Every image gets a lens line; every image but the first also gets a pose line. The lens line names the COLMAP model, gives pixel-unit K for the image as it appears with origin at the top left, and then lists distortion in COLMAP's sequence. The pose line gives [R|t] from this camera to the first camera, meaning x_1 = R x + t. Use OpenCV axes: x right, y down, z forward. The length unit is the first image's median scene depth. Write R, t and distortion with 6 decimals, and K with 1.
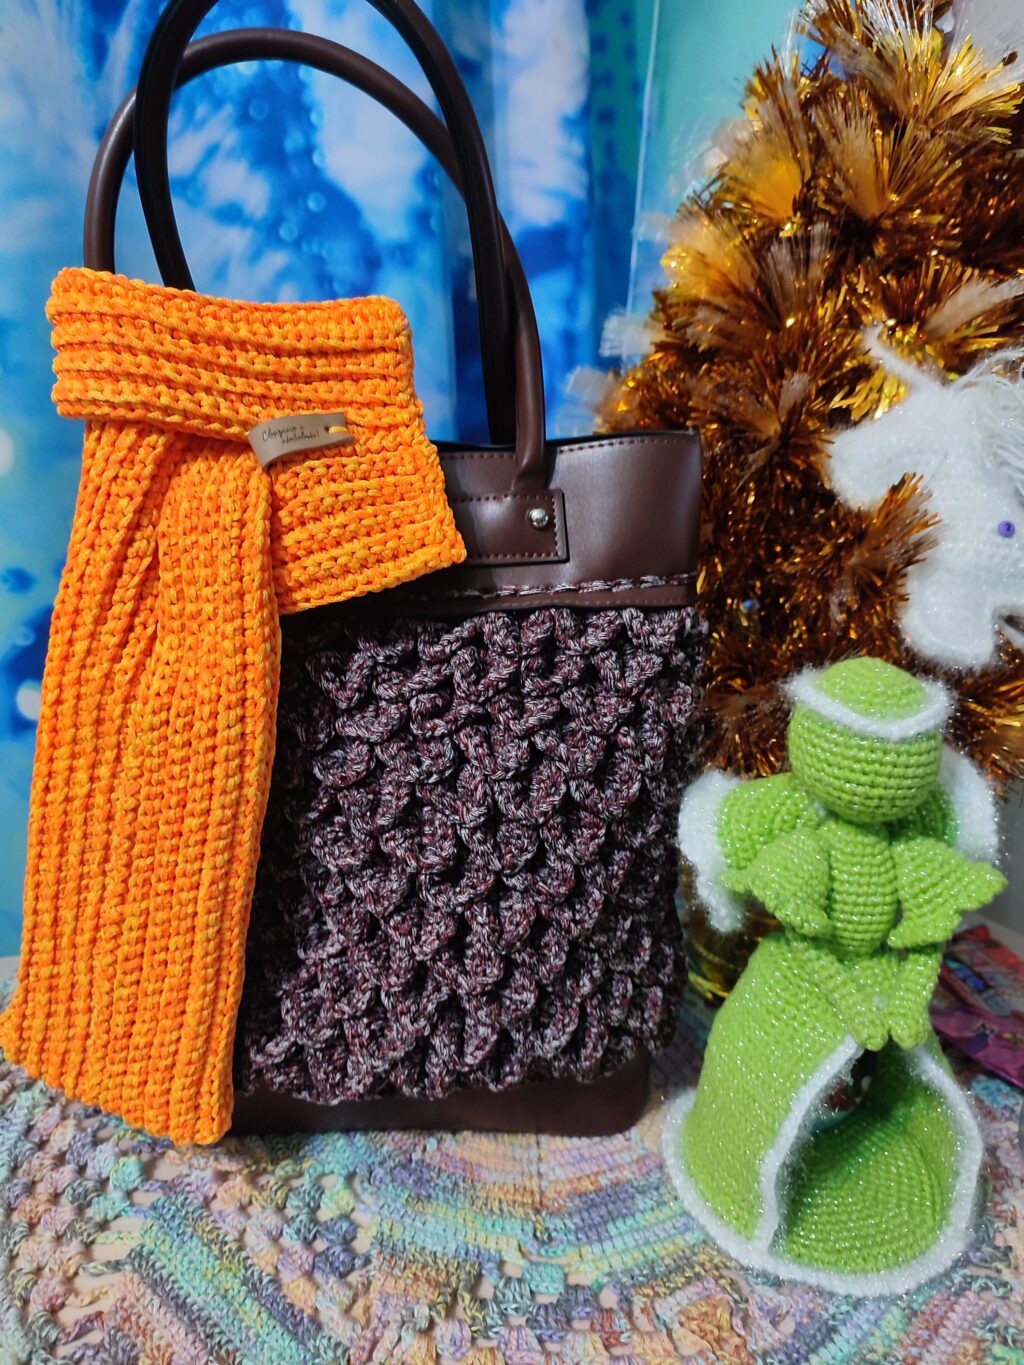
lens RADIAL K [[1076.3, 0, 598.7], [0, 1076.3, 684.2], [0, 0, 1]] dist [-0.097562, -0.000407]
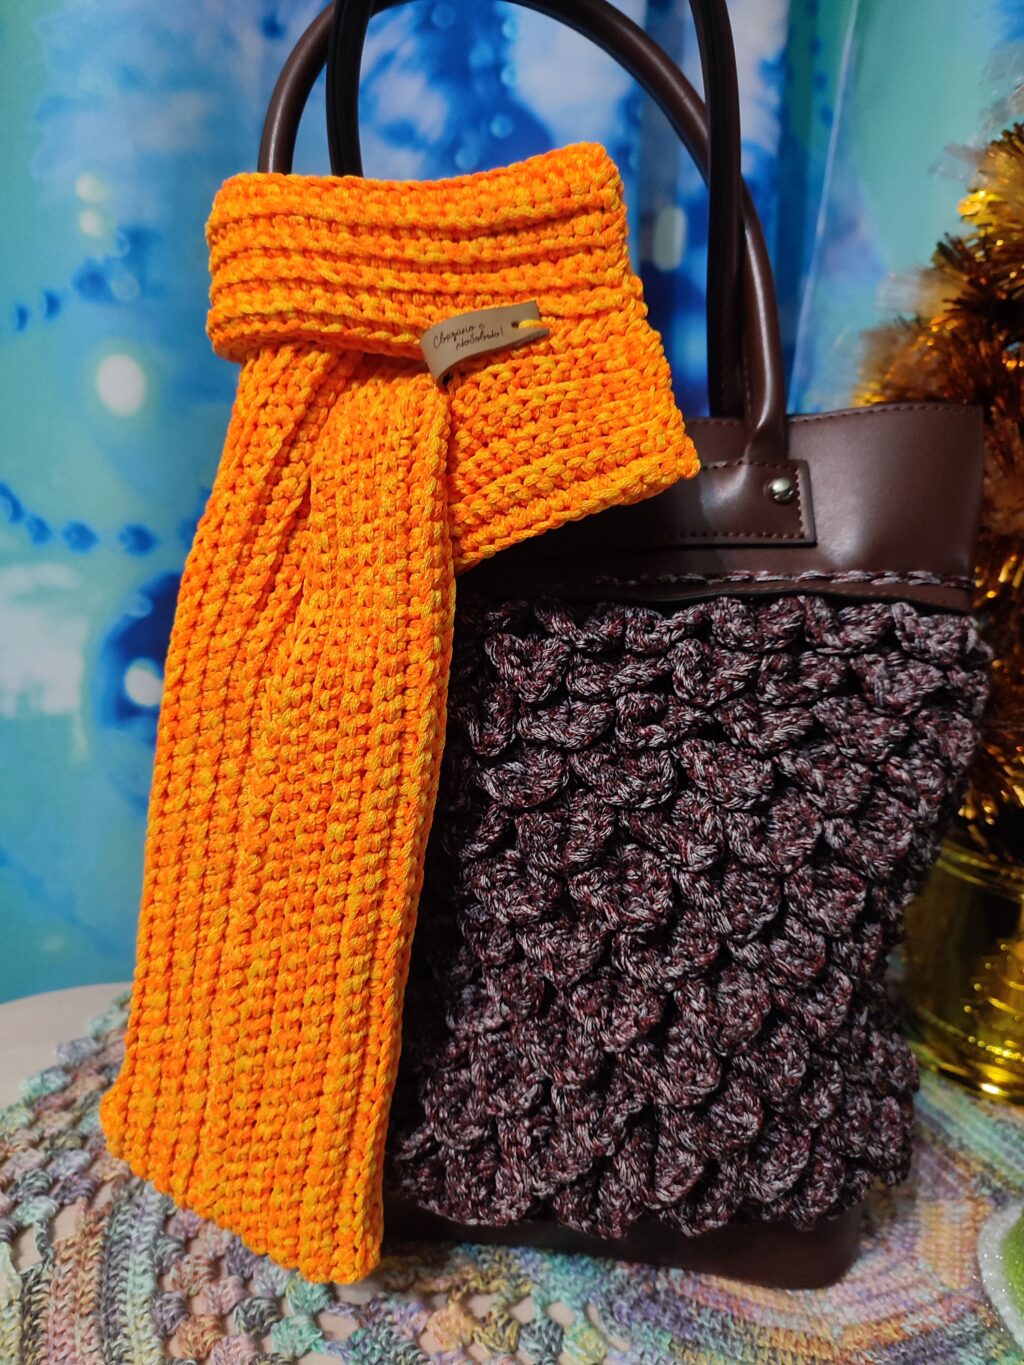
lens RADIAL K [[1010.4, 0, 509.8], [0, 1010.4, 682.8], [0, 0, 1]] dist [-0.004316, -0.034173]
pose [[0.977549, 0.031316, -0.208367, -0.097424], [-0.050061, 0.995097, -0.085301, 0.065775], [0.204674, 0.093817, 0.974324, 0.274378]]
